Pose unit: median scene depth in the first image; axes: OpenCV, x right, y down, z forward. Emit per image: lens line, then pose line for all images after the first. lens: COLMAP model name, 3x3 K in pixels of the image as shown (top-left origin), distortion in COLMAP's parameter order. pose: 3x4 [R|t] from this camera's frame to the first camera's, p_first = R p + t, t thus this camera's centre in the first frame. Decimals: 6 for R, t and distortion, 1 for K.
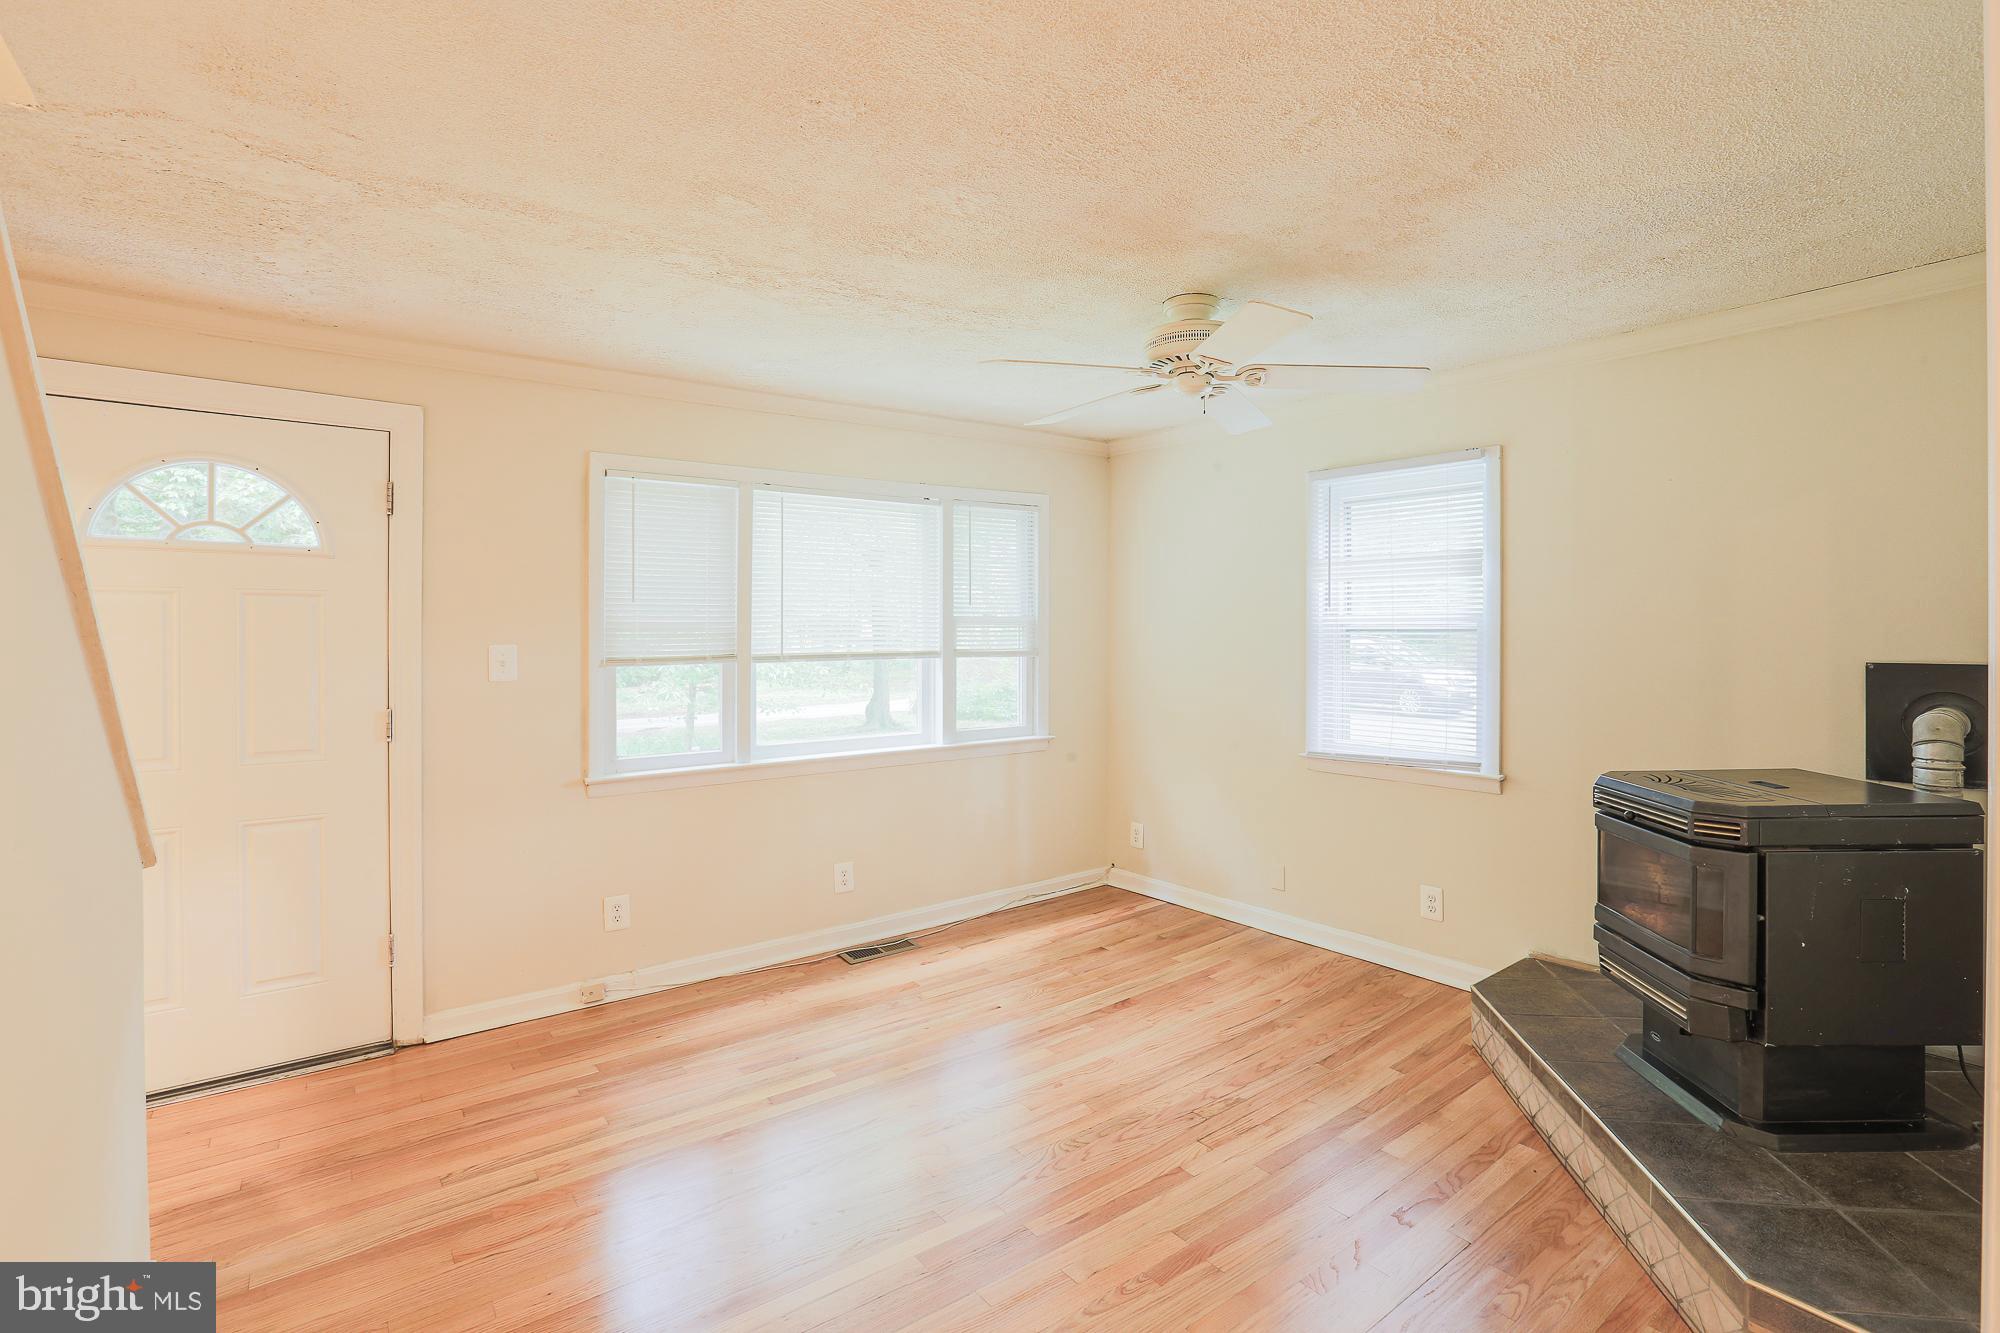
lens RADIAL K [[876.3, 0, 1000.0], [0, 876.3, 666.5], [0, 0, 1]] dist [-0.052328, 0.016231]
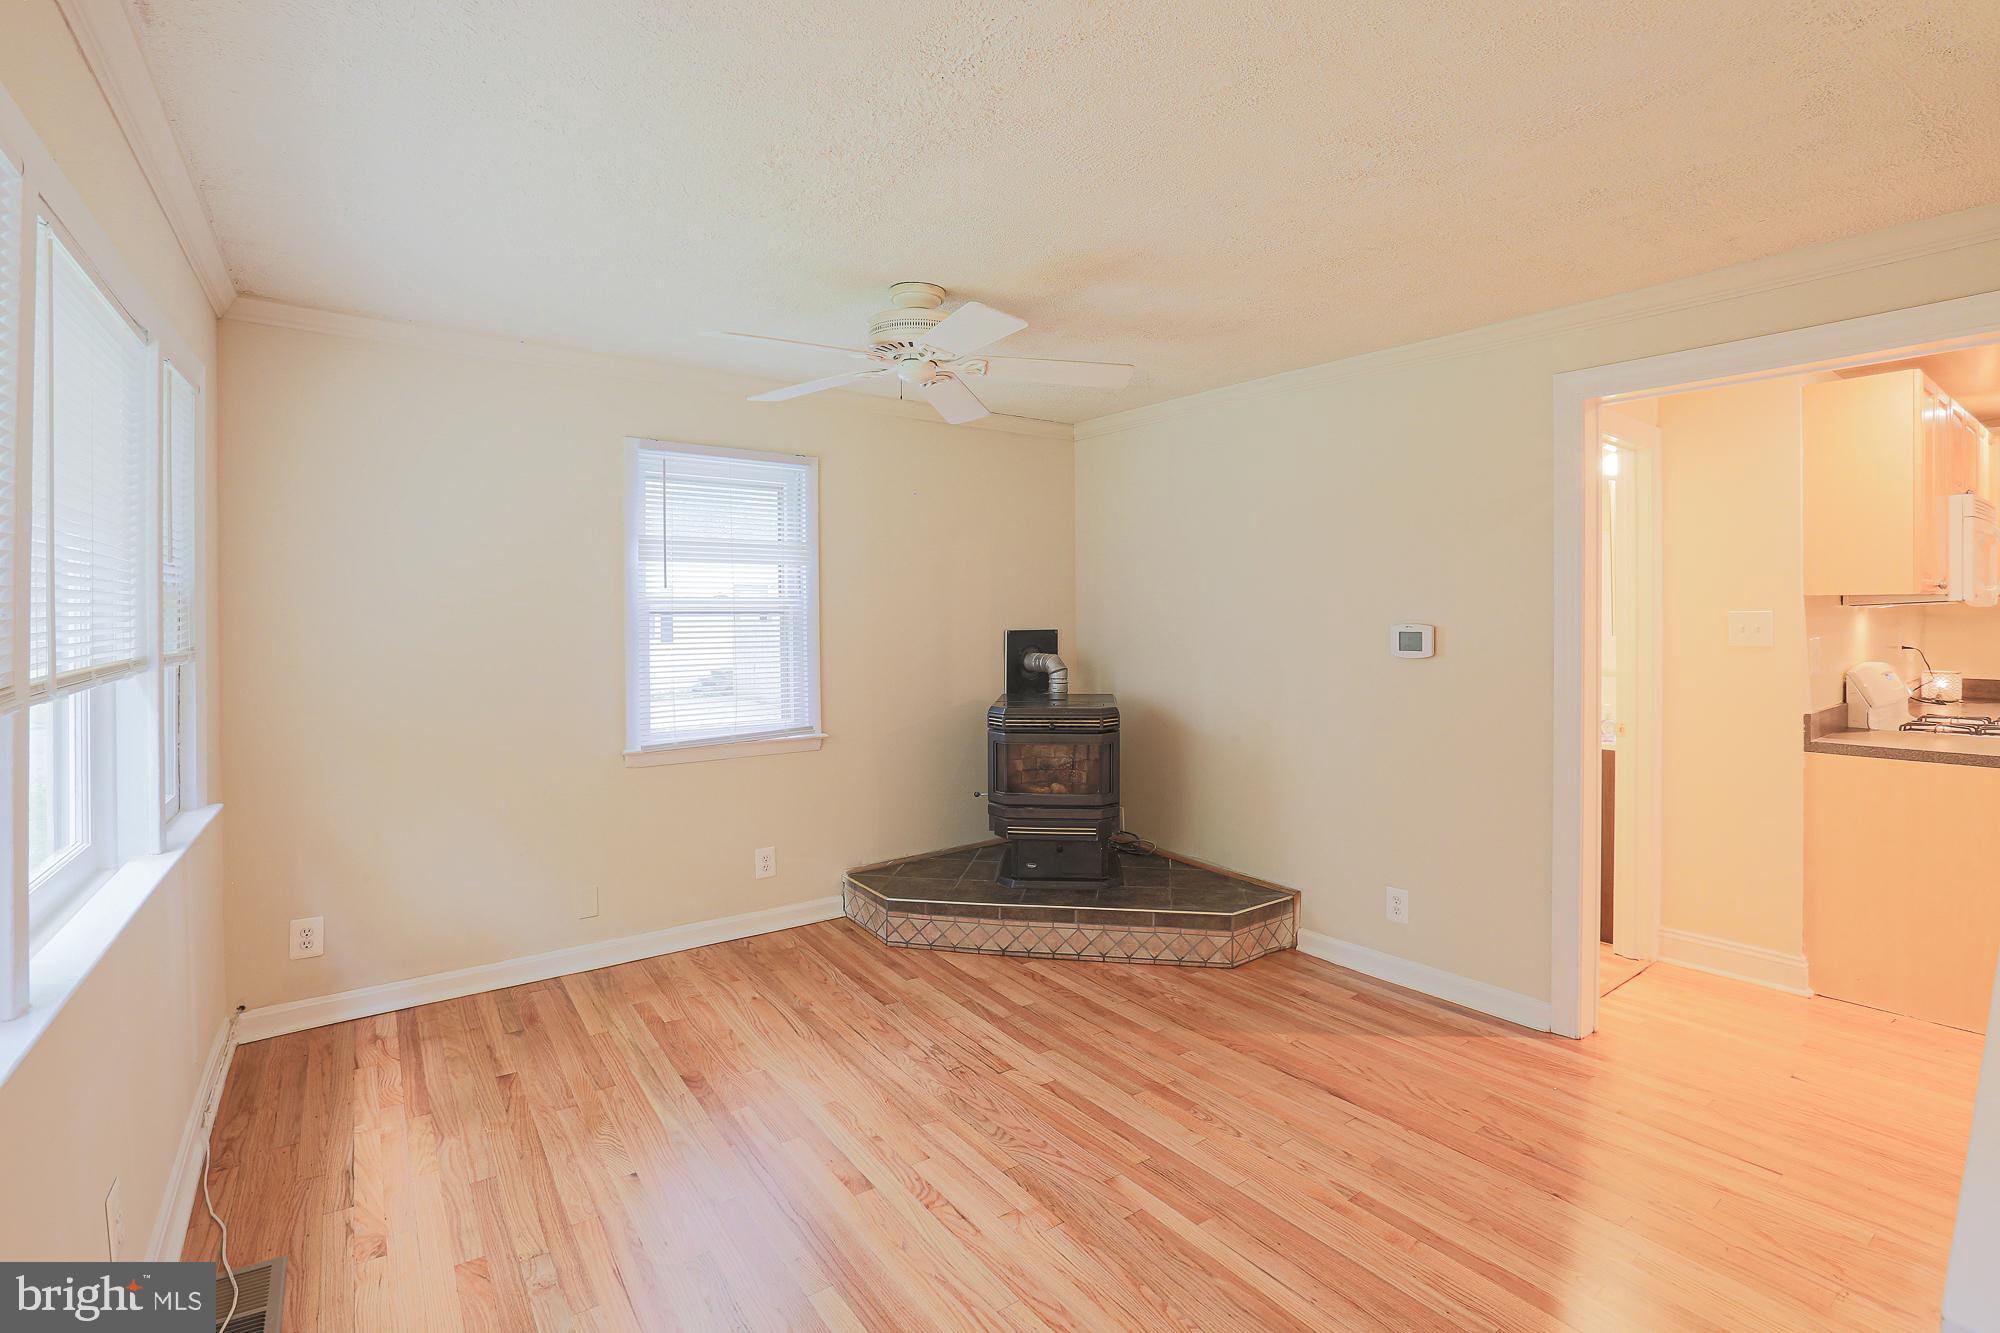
lens RADIAL K [[926.8, 0, 1003.7], [0, 926.8, 654.5], [0, 0, 1]] dist [-0.055619, 0.021900]
pose [[0.029875, -0.037564, 0.998848, -0.659522], [0.036977, 0.998651, 0.036450, -0.021006], [-0.998869, 0.035846, 0.031223, 0.668347]]
